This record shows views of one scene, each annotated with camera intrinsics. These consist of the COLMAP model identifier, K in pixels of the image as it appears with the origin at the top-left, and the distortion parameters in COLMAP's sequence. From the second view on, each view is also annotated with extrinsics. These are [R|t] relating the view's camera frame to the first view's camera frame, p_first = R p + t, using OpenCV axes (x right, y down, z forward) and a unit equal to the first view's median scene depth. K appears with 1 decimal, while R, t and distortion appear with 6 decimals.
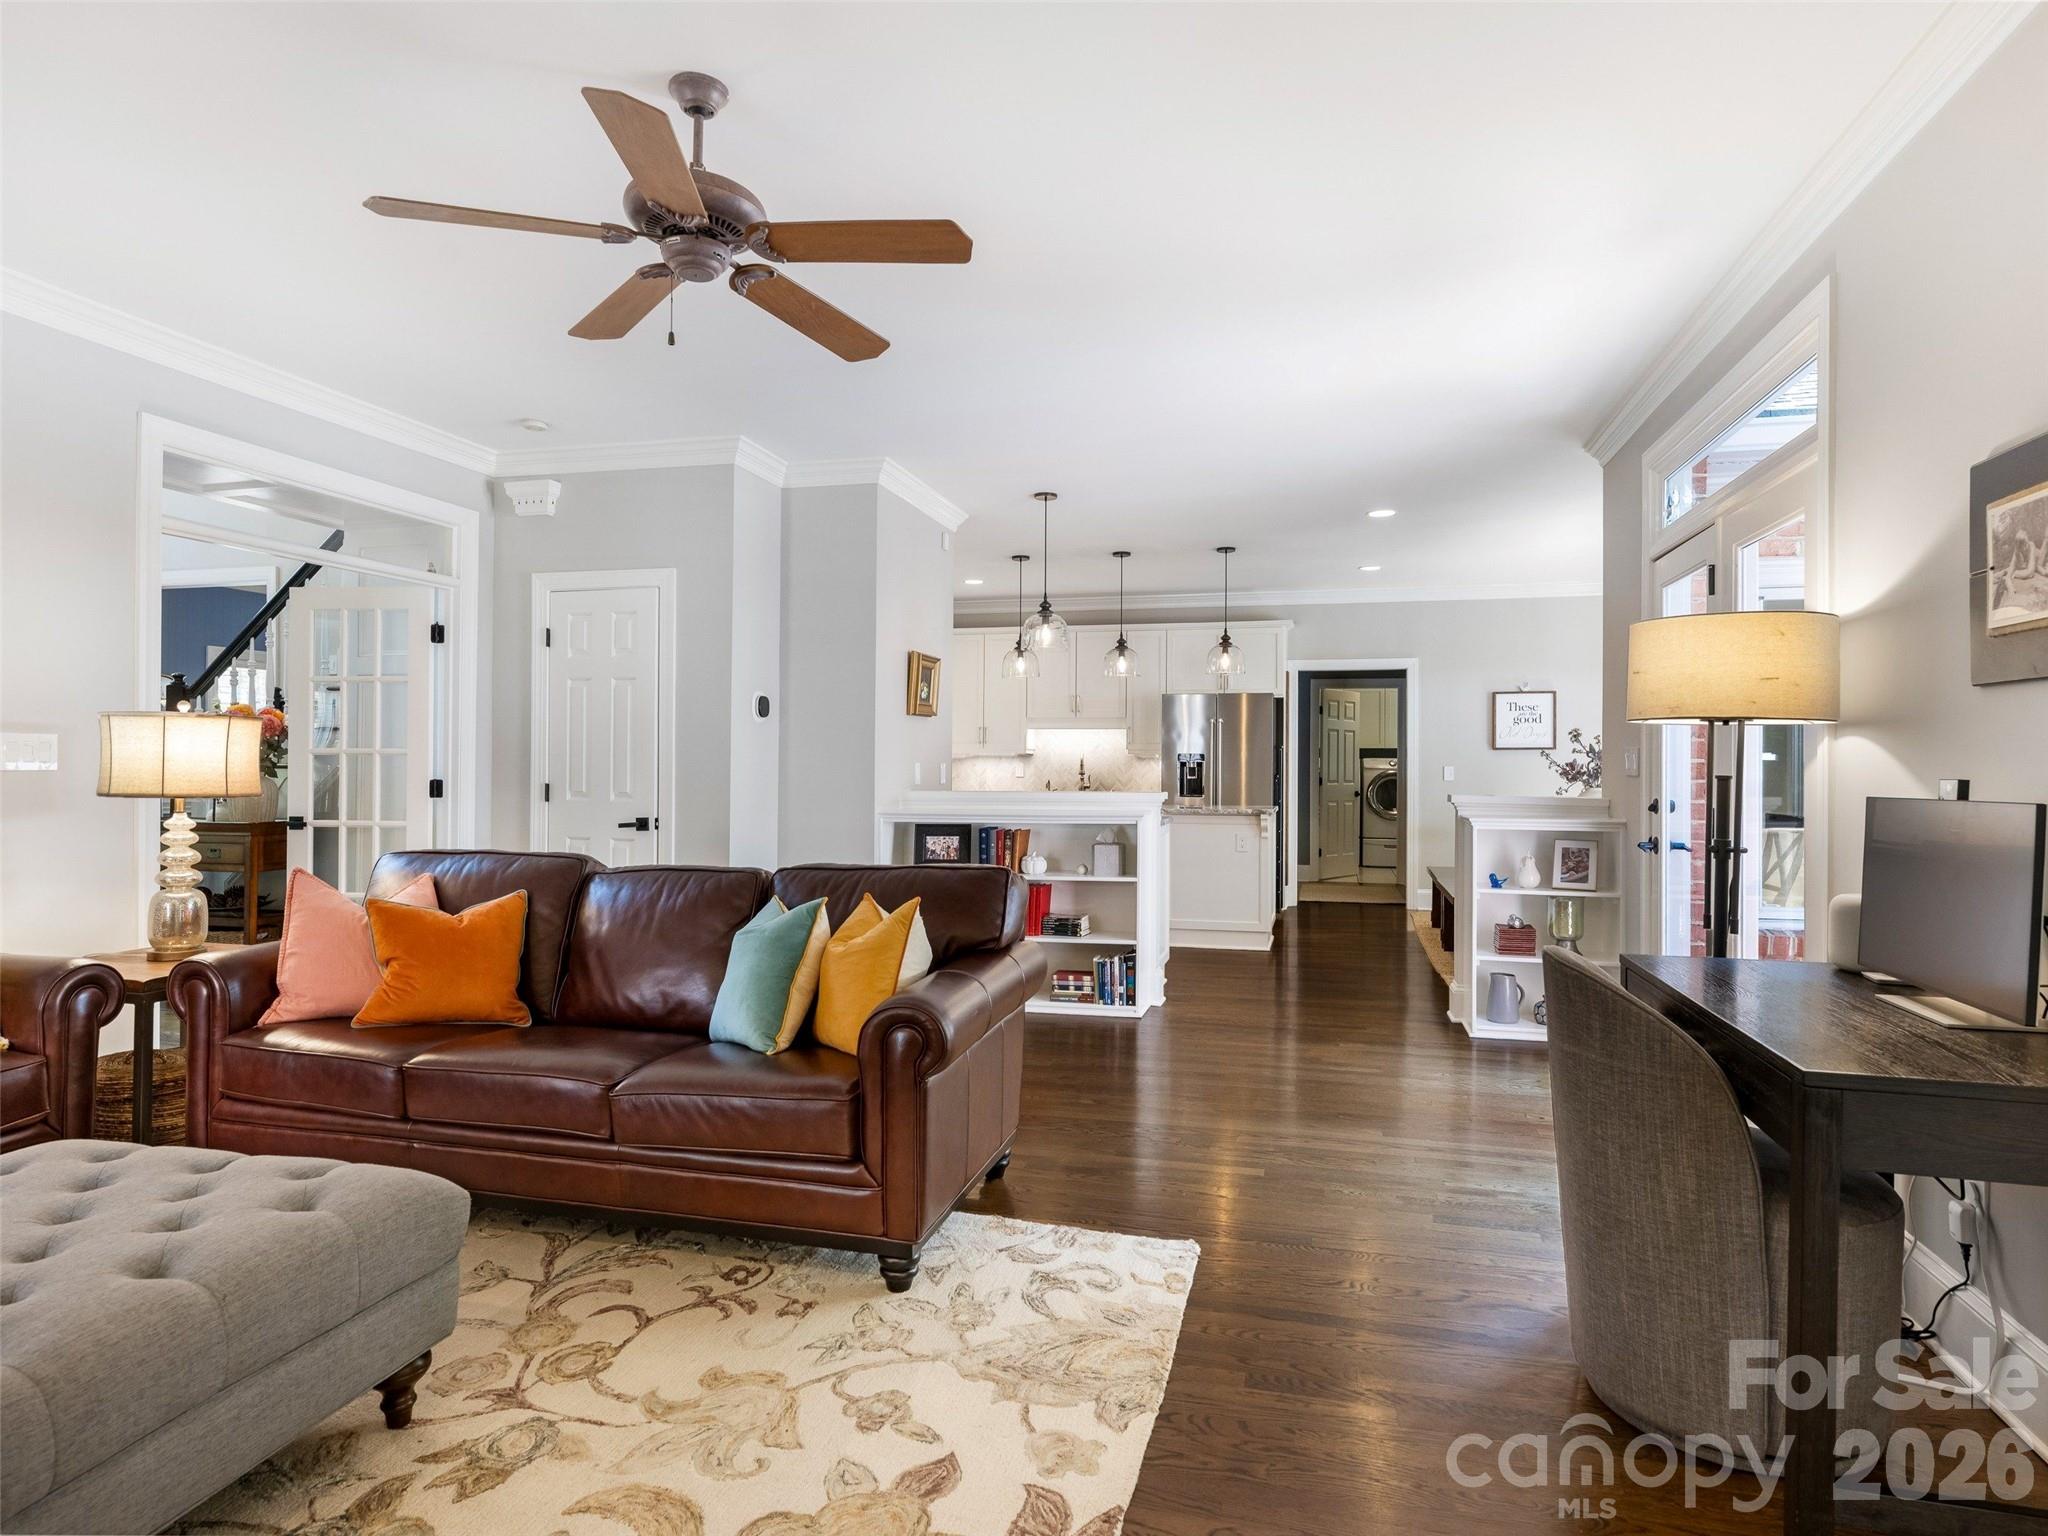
lens RADIAL K [[1123.0, 0, 1031.2], [0, 1123.0, 768.3], [0, 0, 1]] dist [-0.000091, 0.000965]
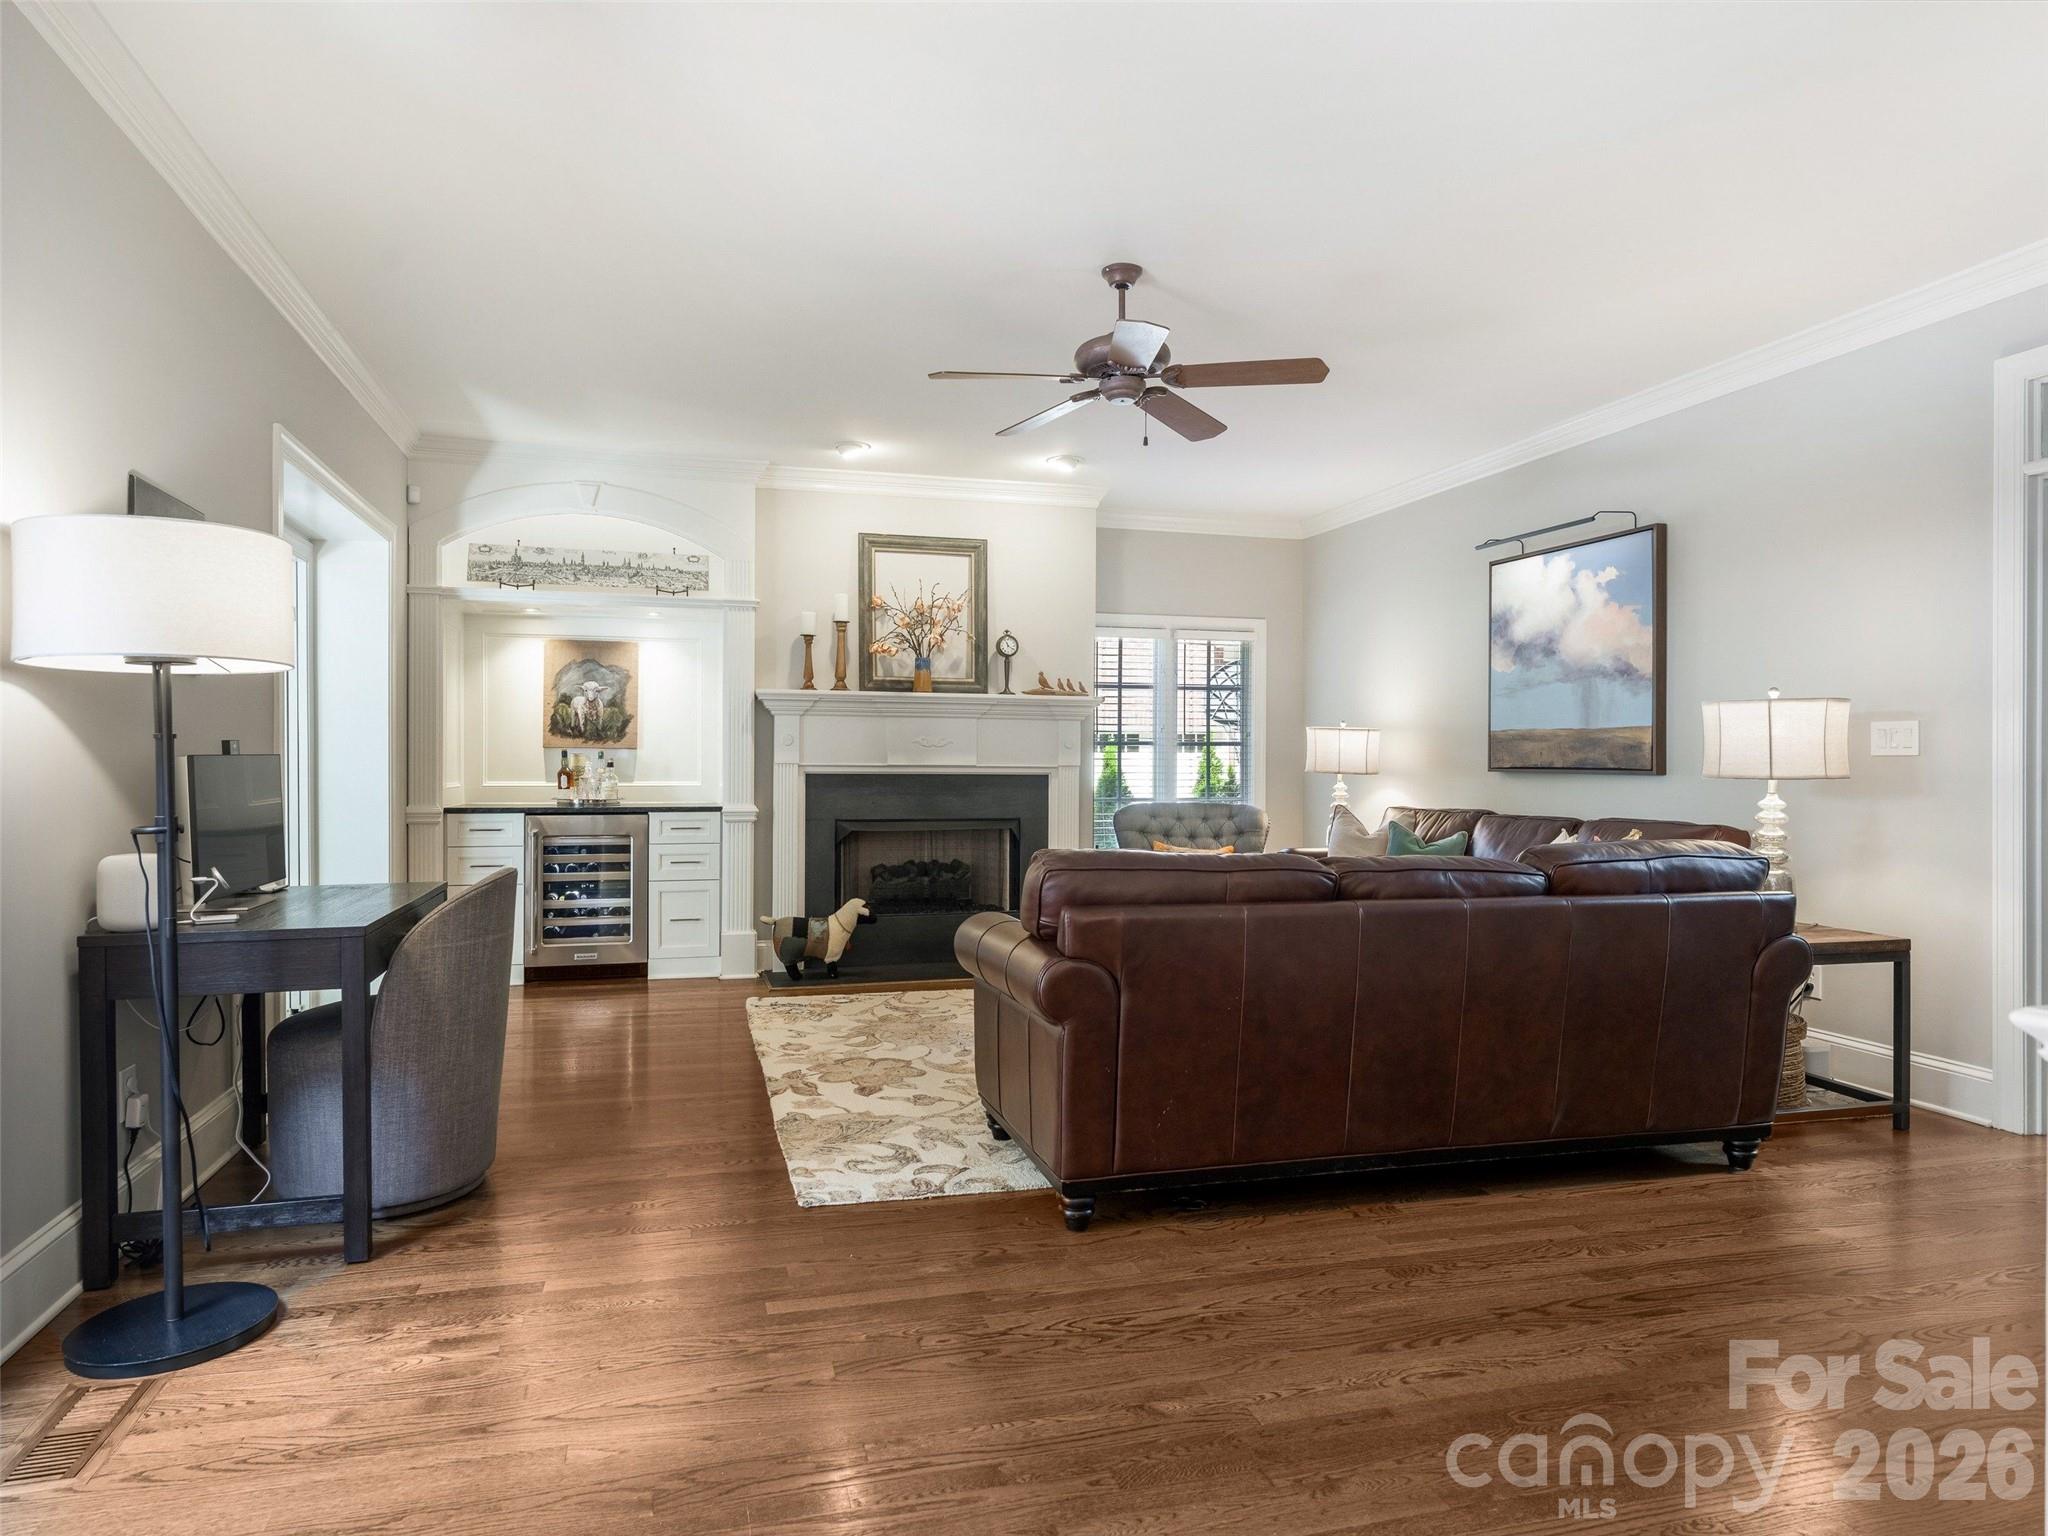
lens RADIAL K [[1203.1, 0, 1018.5], [0, 1203.1, 759.1], [0, 0, 1]] dist [0.002498, 0.000991]
pose [[-0.858044, -0.010178, -0.513475, 0.647898], [-0.007897, 0.999947, -0.006625, 0.030691], [0.513515, -0.001630, -0.858079, 2.425289]]
